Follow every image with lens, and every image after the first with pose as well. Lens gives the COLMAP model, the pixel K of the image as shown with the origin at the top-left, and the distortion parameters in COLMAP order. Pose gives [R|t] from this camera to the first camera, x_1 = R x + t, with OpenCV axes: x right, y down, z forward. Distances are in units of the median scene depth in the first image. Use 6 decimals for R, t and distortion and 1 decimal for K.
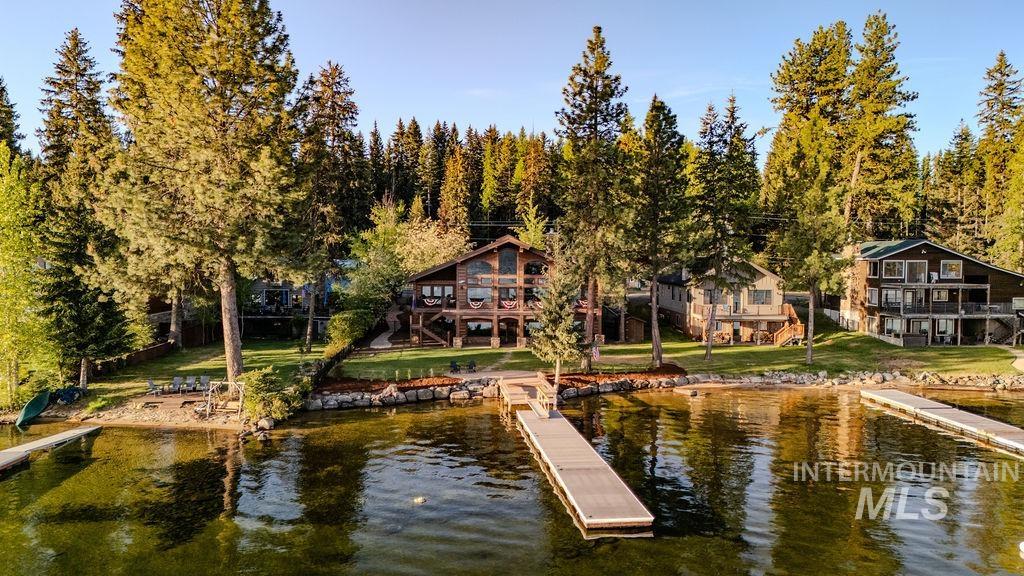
lens RADIAL K [[749.9, 0, 512.0], [0, 749.9, 288.0], [0, 0, 1]] dist [0.068575, -0.072854]
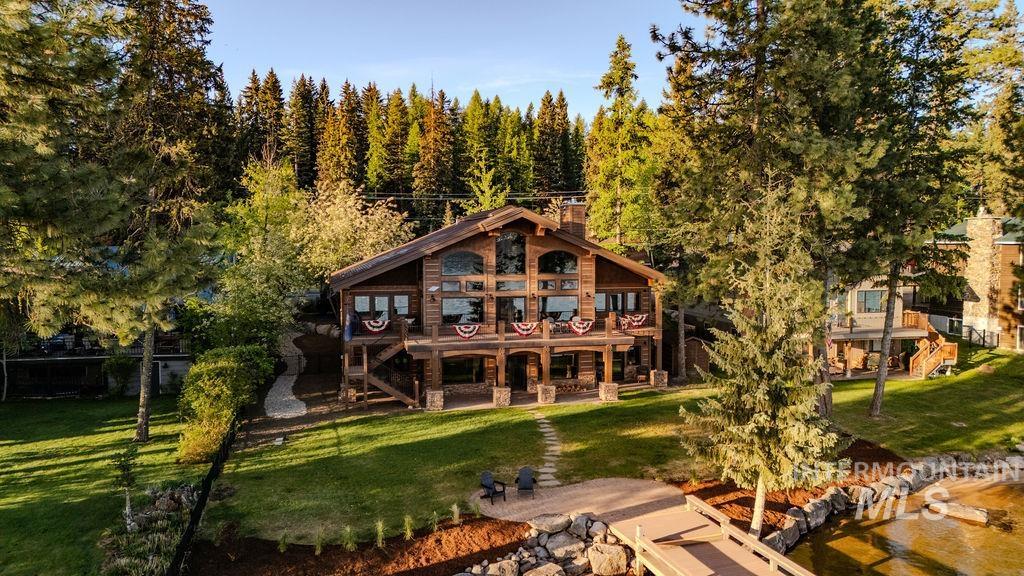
lens RADIAL K [[749.9, 0, 512.0], [0, 749.9, 288.0], [0, 0, 1]] dist [0.068575, -0.072854]
pose [[0.979921, -0.019115, 0.198467, -0.135889], [0.015355, 0.999673, 0.020469, -0.021792], [-0.198794, -0.017010, 0.979894, 0.487372]]
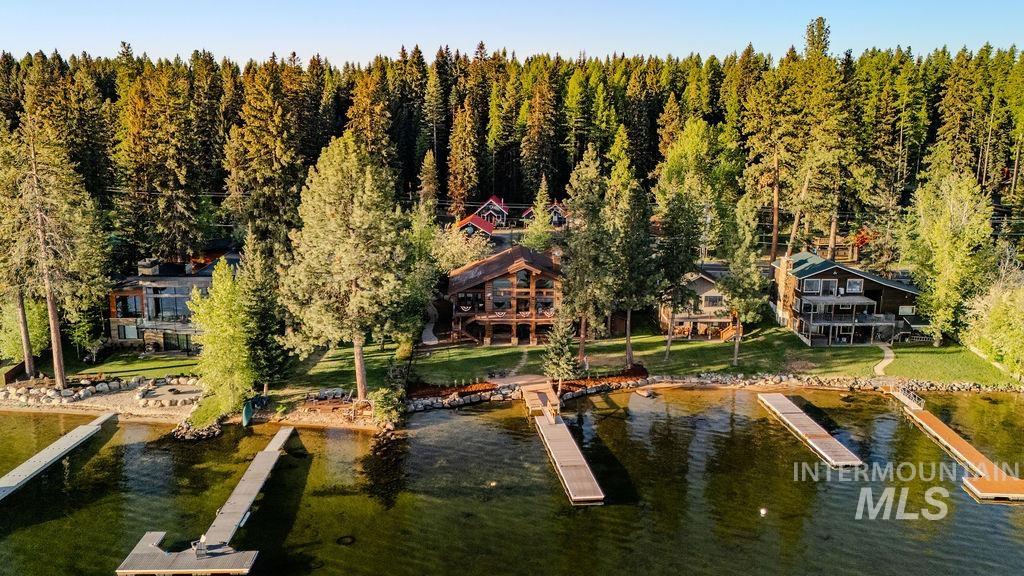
lens RADIAL K [[887.7, 0, 498.7], [0, 887.7, 290.9], [0, 0, 1]] dist [0.087431, -0.003827]
pose [[0.999978, 0.003950, -0.005325, -0.046886], [-0.003022, 0.986422, 0.164202, -0.309775], [0.005901, -0.164182, 0.986412, -0.639796]]
